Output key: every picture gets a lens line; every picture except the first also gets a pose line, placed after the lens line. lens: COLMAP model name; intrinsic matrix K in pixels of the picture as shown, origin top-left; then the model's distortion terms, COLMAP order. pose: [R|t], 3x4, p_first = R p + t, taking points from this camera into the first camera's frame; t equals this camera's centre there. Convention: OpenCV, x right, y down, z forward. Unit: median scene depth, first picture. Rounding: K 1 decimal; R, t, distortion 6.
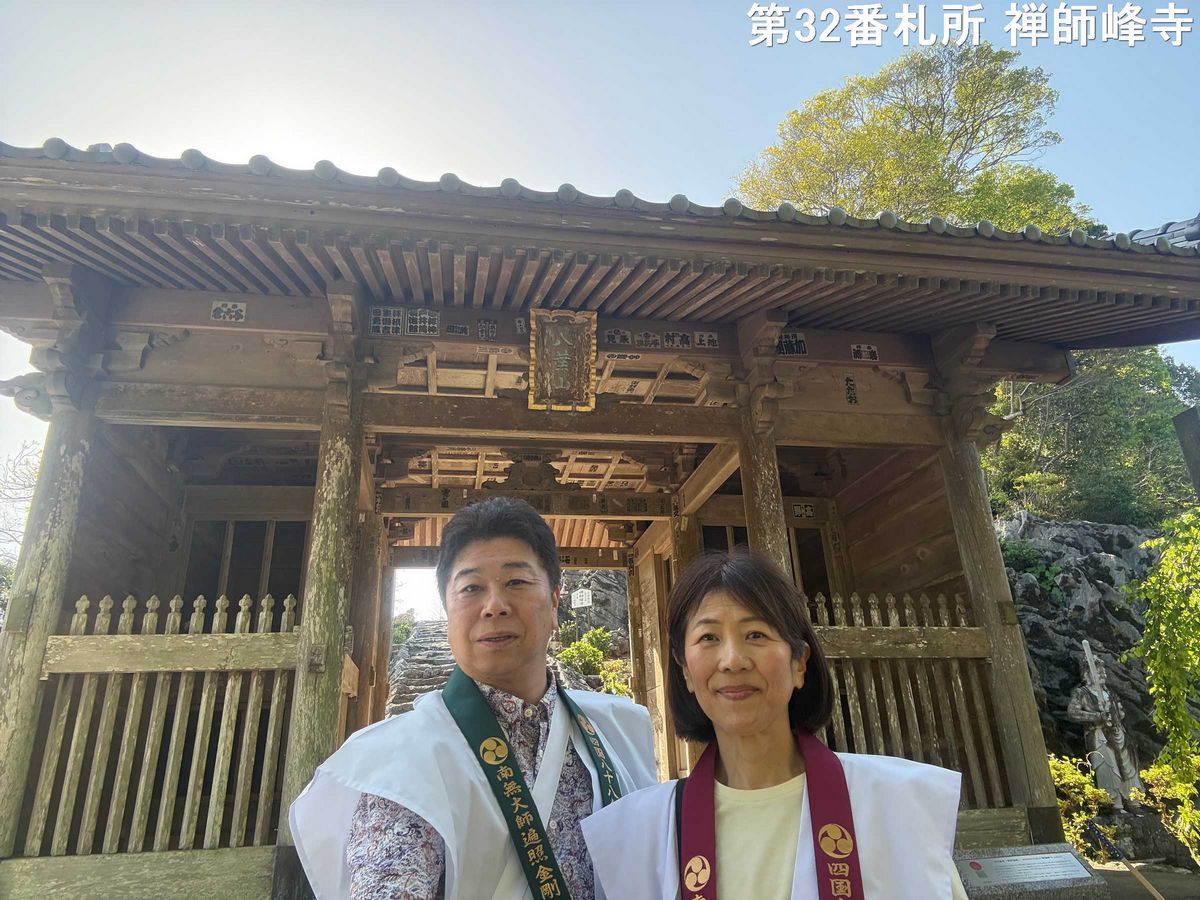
lens RADIAL K [[806.5, 0, 606.8], [0, 806.5, 446.3], [0, 0, 1]] dist [0.079681, -0.094943]
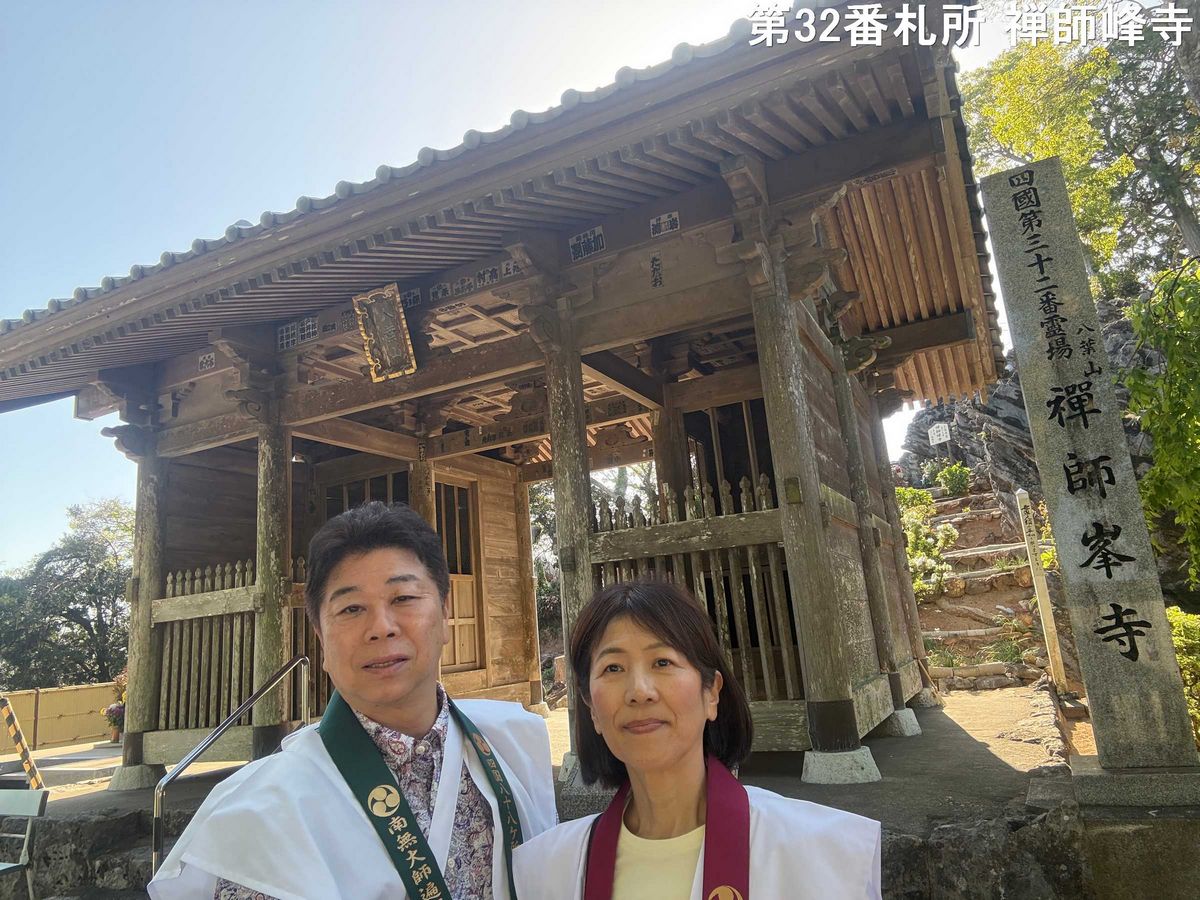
lens RADIAL K [[806.5, 0, 618.6], [0, 806.5, 434.2], [0, 0, 1]] dist [0.079681, -0.094943]
pose [[0.800135, -0.171906, -0.574658, 0.861757], [0.272104, 0.957827, 0.092340, 0.013938], [0.534550, -0.230251, 0.813167, 0.205073]]
